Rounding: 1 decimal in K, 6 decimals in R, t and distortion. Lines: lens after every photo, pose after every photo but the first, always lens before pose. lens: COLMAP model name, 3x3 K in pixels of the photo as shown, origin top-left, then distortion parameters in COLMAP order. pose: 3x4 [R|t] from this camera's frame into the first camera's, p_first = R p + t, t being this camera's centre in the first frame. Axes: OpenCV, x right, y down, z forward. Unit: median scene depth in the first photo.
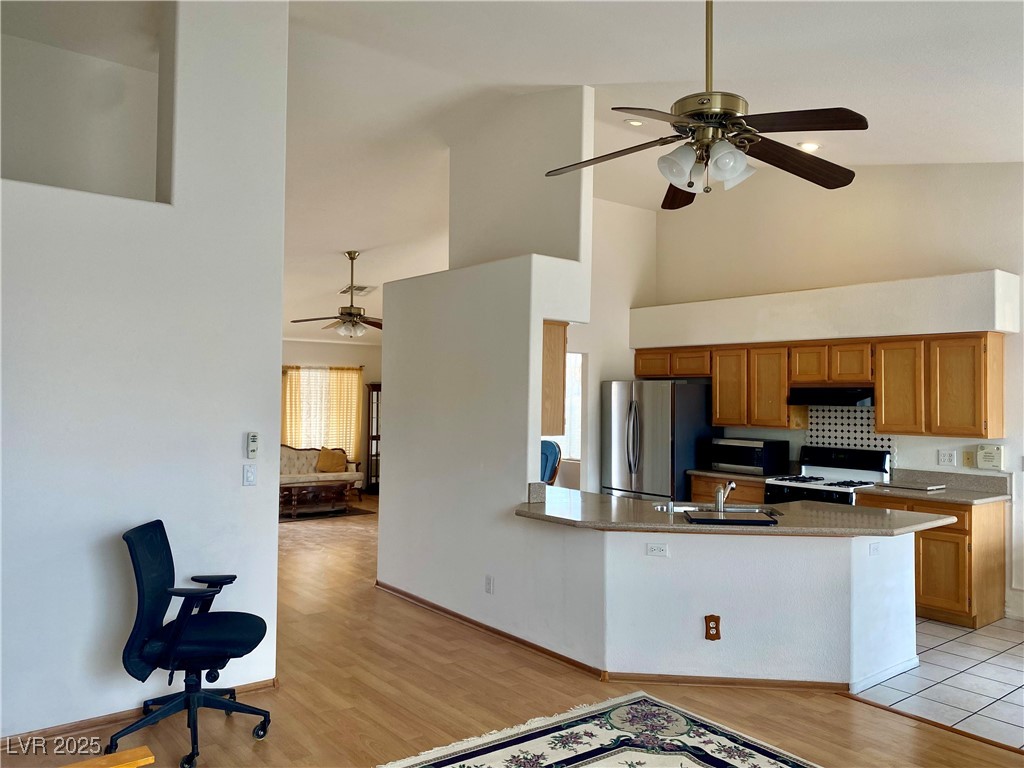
lens RADIAL K [[775.9, 0, 511.3], [0, 775.9, 382.9], [0, 0, 1]] dist [0.028369, -0.046140]
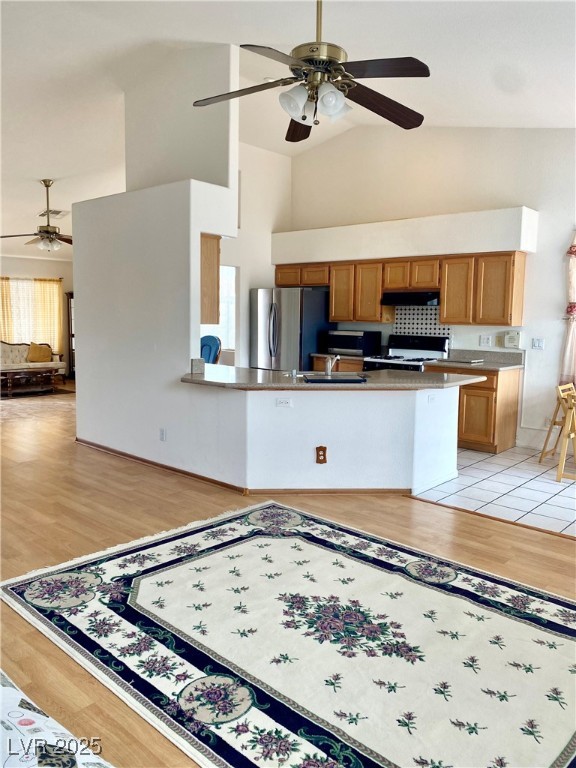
lens RADIAL K [[581.9, 0, 285.1], [0, 581.9, 376.0], [0, 0, 1]] dist [0.028369, -0.046140]
pose [[0.986343, -0.015159, 0.164004, 0.016897], [-0.006238, 0.991603, 0.129170, 0.027122], [-0.164585, -0.128428, 0.977966, -0.006709]]
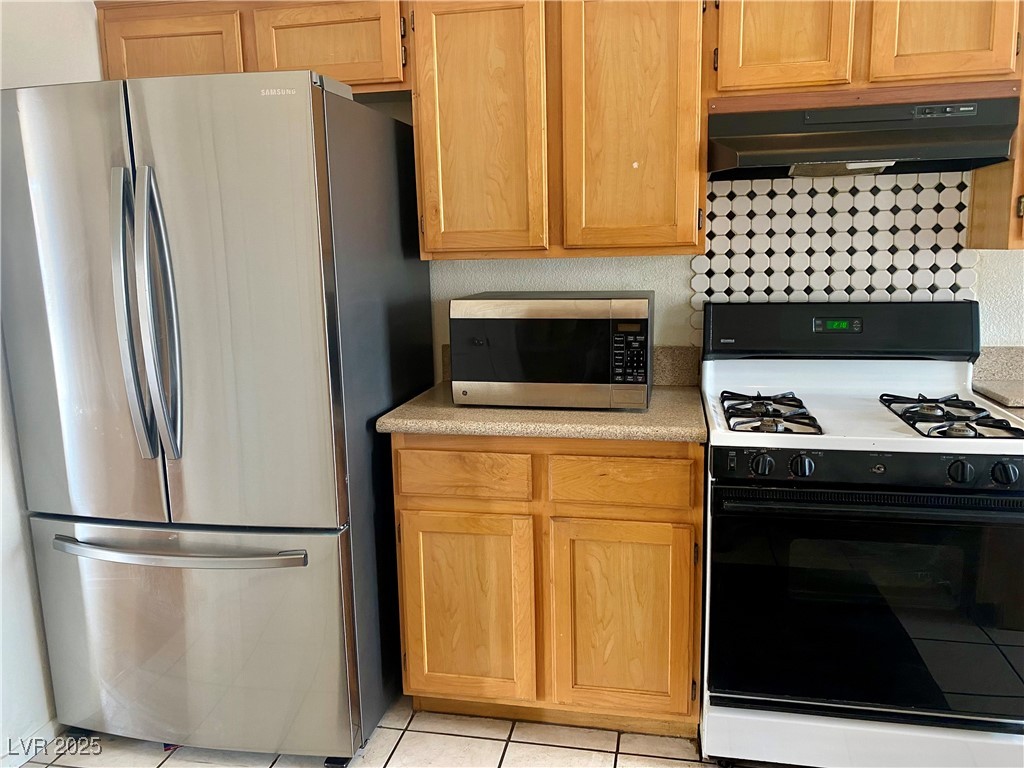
lens RADIAL K [[775.9, 0, 515.6], [0, 775.9, 376.5], [0, 0, 1]] dist [0.028369, -0.046140]
pose [[0.757984, -0.132048, 0.638767, 0.122831], [0.017130, 0.982986, 0.182879, 0.066302], [-0.652048, -0.127677, 0.747350, 1.071250]]
